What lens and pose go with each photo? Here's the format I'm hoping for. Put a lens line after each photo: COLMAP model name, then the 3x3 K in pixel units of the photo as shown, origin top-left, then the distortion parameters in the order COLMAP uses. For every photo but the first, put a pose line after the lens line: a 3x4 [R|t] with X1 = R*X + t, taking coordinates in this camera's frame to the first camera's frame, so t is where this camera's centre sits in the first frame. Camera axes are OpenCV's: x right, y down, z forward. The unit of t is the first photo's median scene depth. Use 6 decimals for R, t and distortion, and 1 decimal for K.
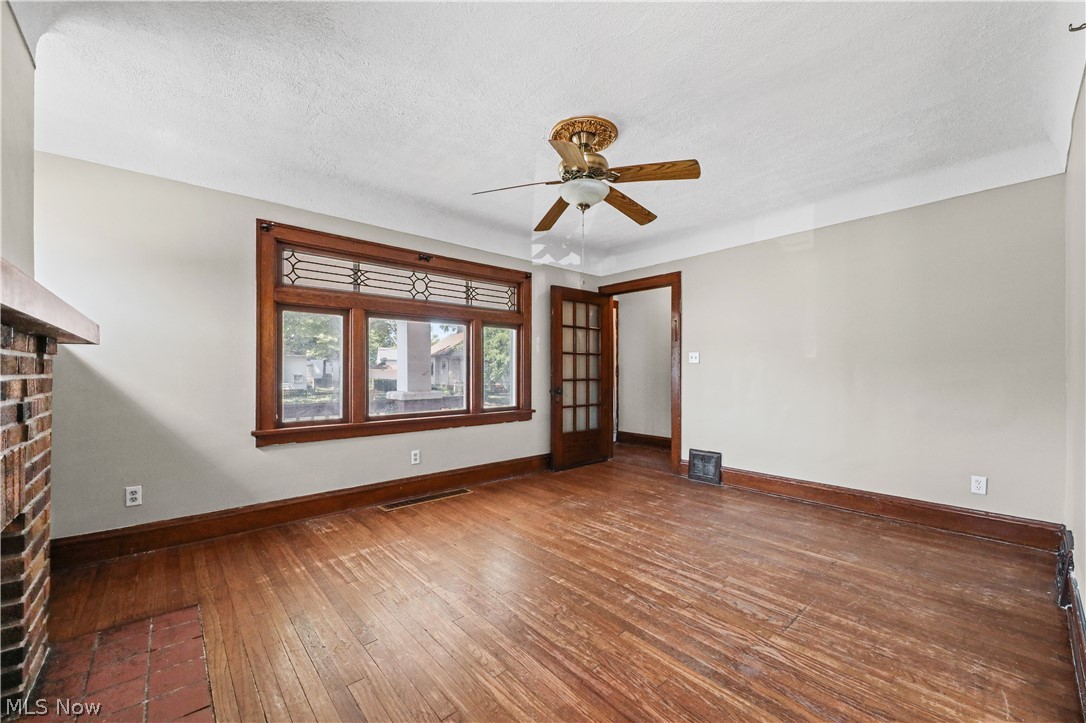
lens RADIAL K [[428.1, 0, 545.0], [0, 428.1, 365.6], [0, 0, 1]] dist [-0.002712, -0.000433]
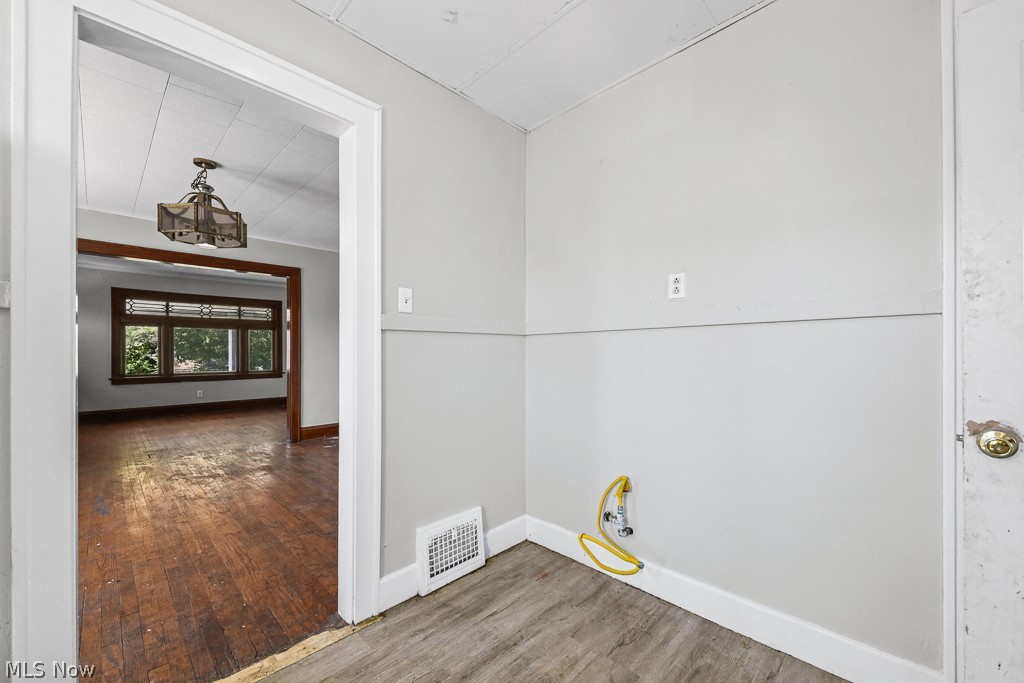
lens RADIAL K [[402.5, 0, 520.0], [0, 402.5, 345.1], [0, 0, 1]] dist [0.000930, 0.000049]
pose [[0.996937, 0.001762, 0.078183, 1.143070], [-0.001580, 0.999996, -0.002389, -0.021150], [-0.078187, 0.002258, 0.996936, -1.131935]]
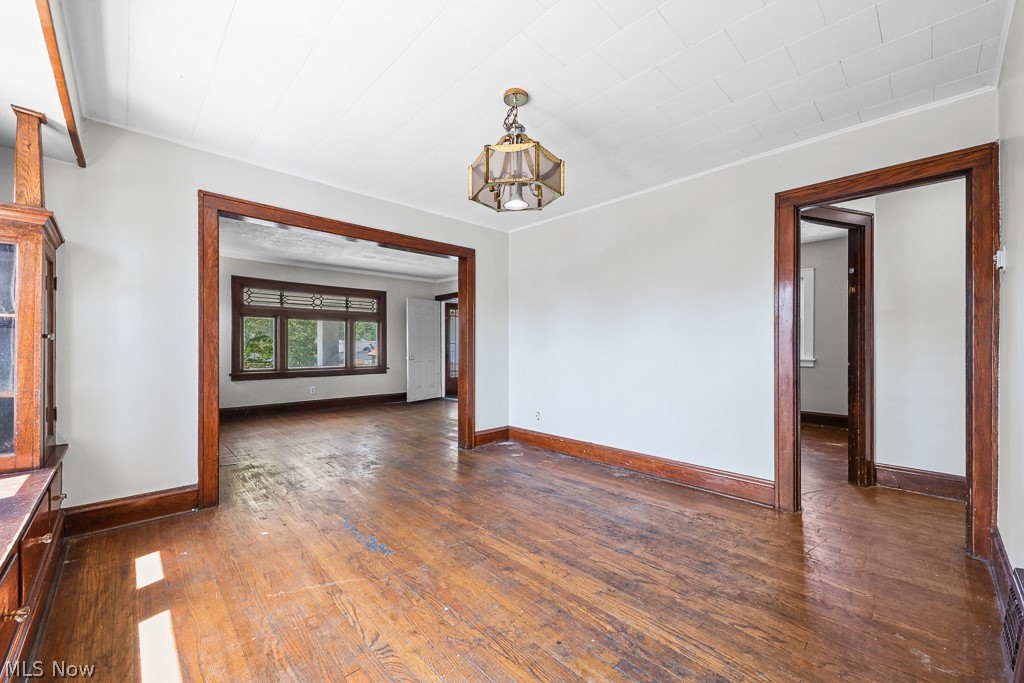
lens RADIAL K [[400.1, 0, 512.0], [0, 400.1, 341.5], [0, 0, 1]] dist [-0.001124, 0.008377]
pose [[0.999213, 0.001696, 0.039635, 0.547878], [-0.001775, 0.999996, 0.001972, -0.013677], [-0.039632, -0.002041, 0.999212, -0.891049]]
